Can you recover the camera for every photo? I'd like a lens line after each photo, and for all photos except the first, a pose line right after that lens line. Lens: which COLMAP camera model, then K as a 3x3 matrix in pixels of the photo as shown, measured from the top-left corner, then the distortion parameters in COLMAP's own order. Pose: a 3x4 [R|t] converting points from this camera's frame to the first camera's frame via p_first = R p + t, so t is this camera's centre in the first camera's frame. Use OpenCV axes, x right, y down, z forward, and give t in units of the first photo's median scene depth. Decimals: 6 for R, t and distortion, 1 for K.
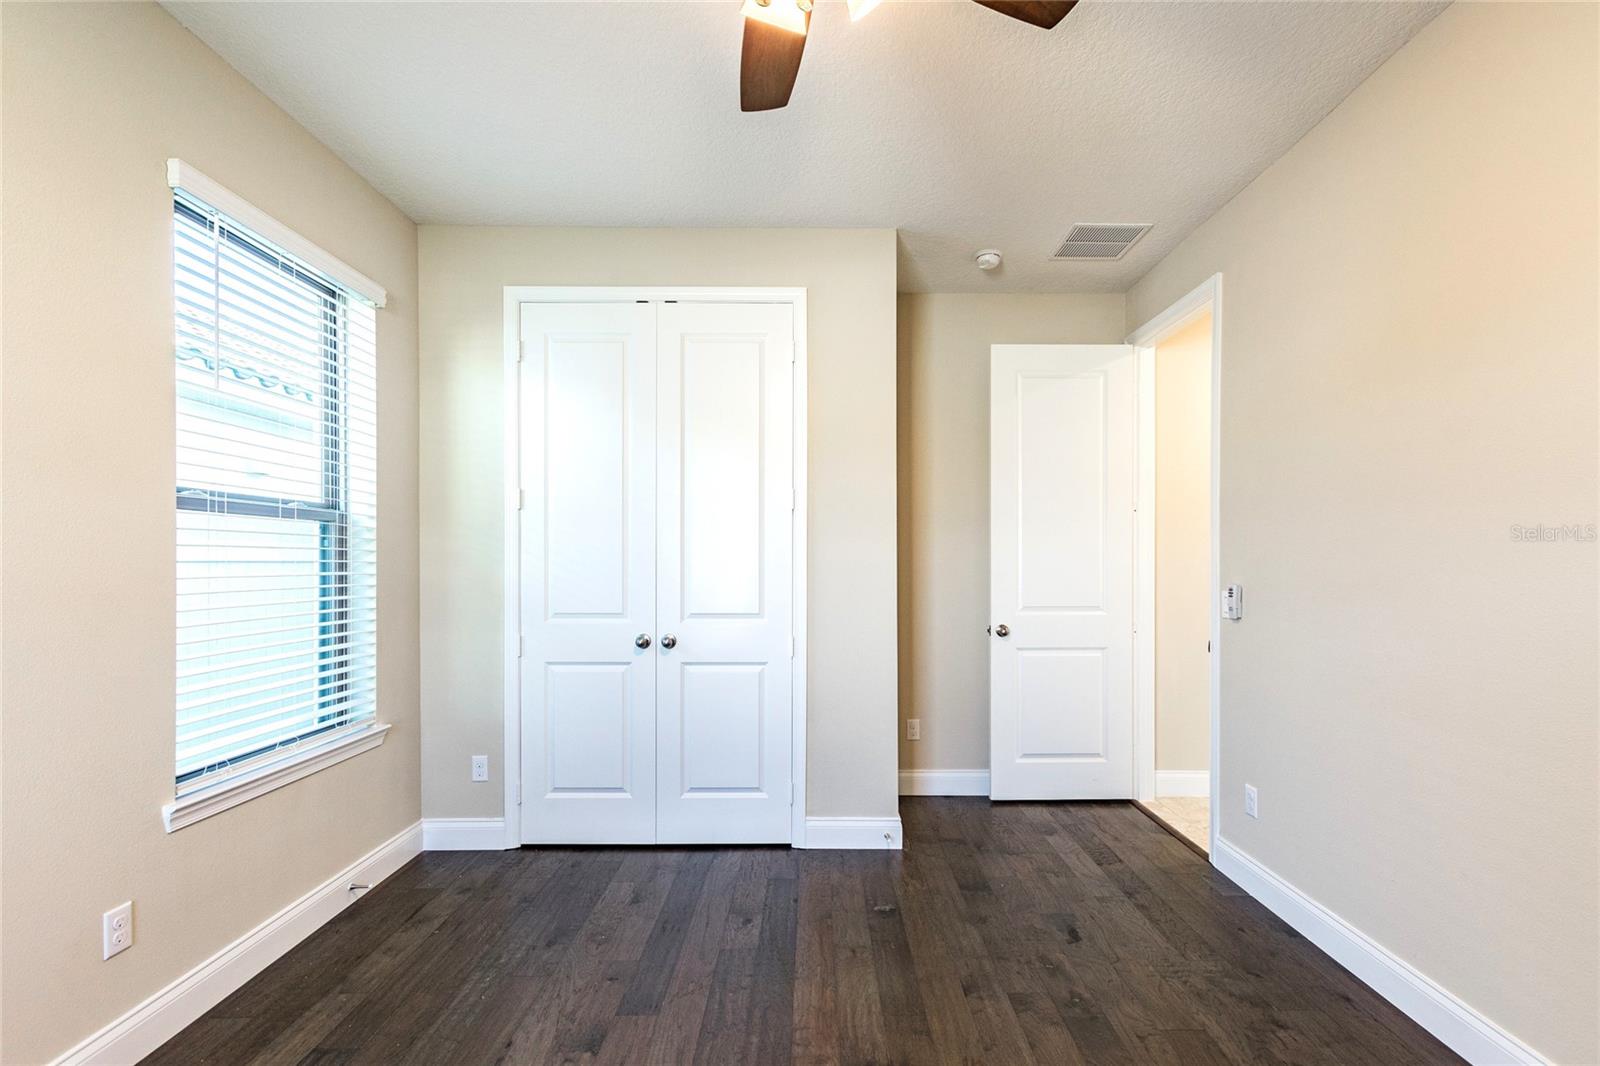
lens RADIAL K [[714.9, 0, 790.3], [0, 714.9, 550.6], [0, 0, 1]] dist [0.003850, -0.001073]
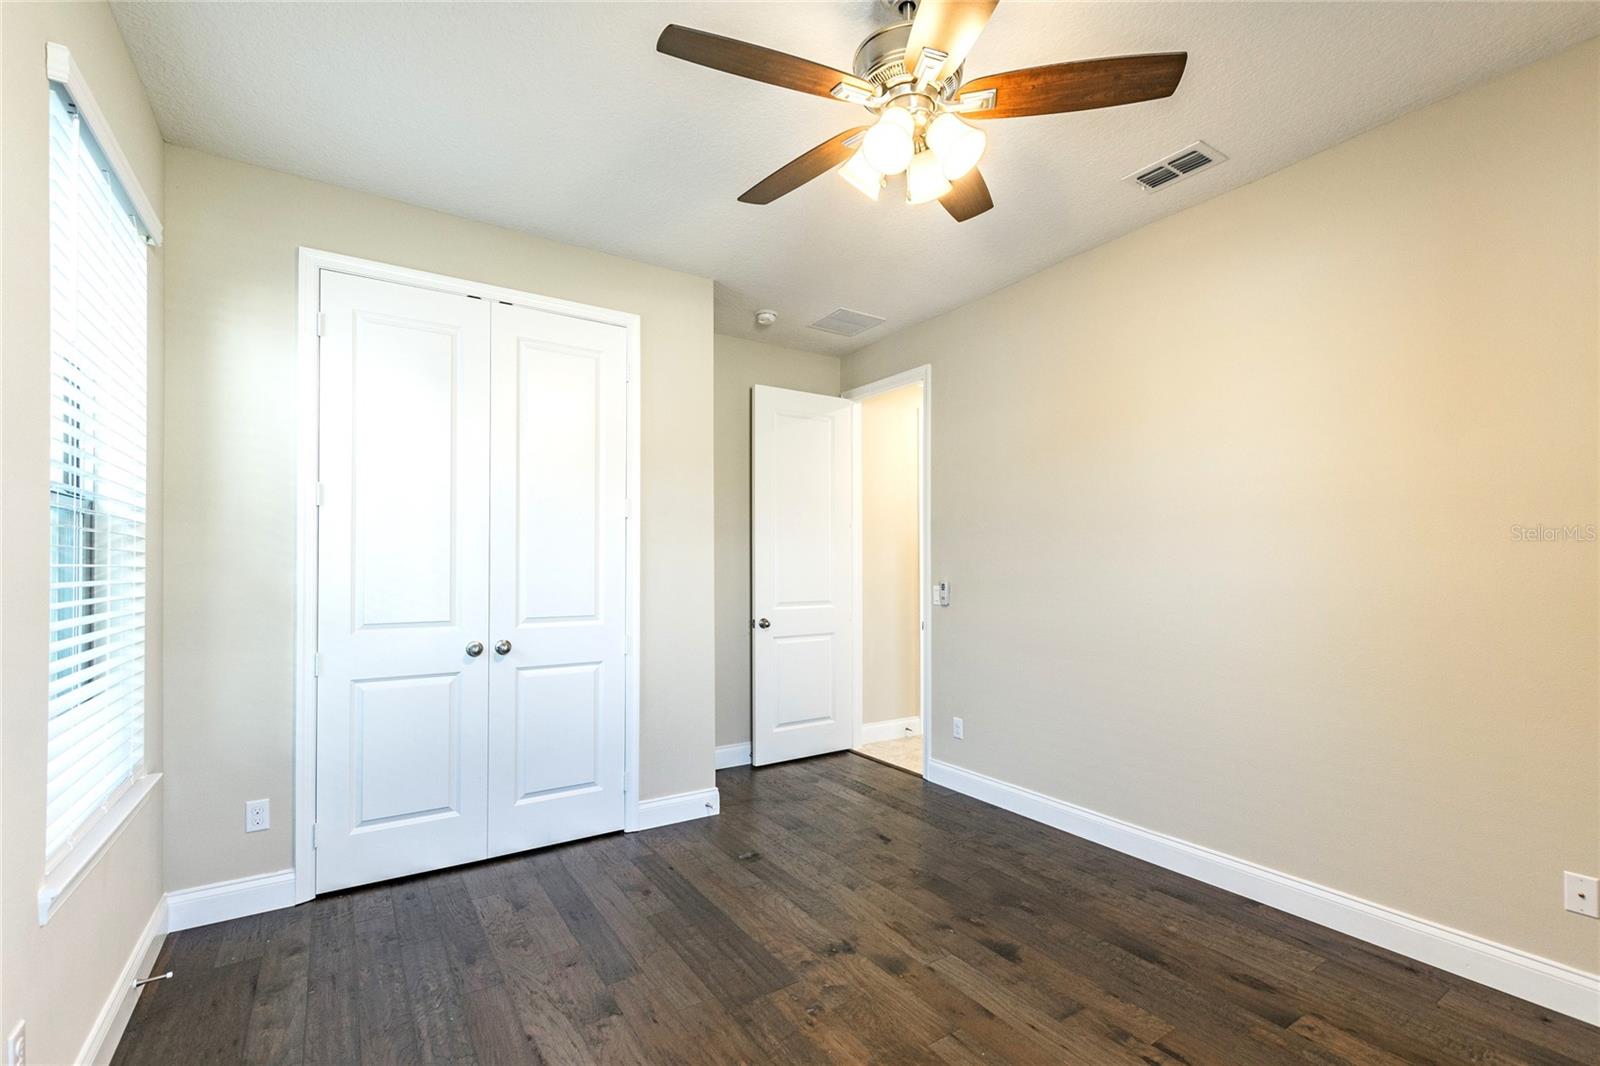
lens RADIAL K [[714.9, 0, 803.5], [0, 714.9, 537.6], [0, 0, 1]] dist [0.003850, -0.001073]
pose [[0.834405, 0.020905, 0.550755, -0.378185], [-0.008472, 0.999649, -0.025108, -0.002467], [-0.551086, 0.016285, 0.834289, -0.049434]]
